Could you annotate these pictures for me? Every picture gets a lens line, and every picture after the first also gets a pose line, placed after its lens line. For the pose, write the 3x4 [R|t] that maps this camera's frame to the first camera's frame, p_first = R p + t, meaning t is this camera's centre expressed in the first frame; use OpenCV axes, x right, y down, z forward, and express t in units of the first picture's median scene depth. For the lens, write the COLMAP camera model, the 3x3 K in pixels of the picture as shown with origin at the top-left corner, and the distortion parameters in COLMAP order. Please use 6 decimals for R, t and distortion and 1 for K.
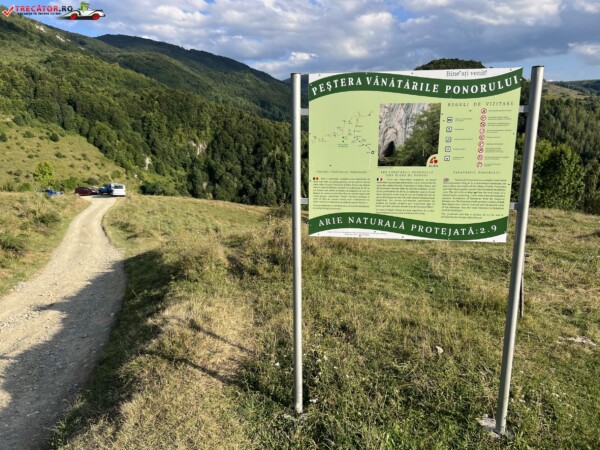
lens RADIAL K [[467.0, 0, 301.8], [0, 467.0, 227.2], [0, 0, 1]] dist [0.059176, -0.003549]
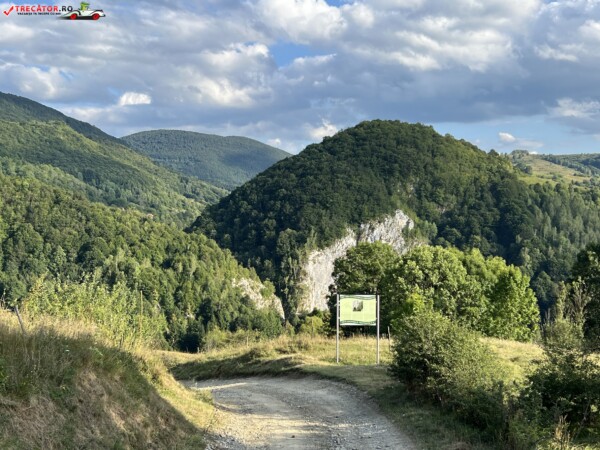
lens RADIAL K [[792.2, 0, 299.4], [0, 792.2, 226.0], [0, 0, 1]] dist [0.104211, 0.000000]
pose [[0.983771, 0.010254, 0.179138, -2.145511], [0.025194, 0.980582, -0.194485, 0.685712], [-0.177654, 0.195841, 0.964409, -8.119367]]
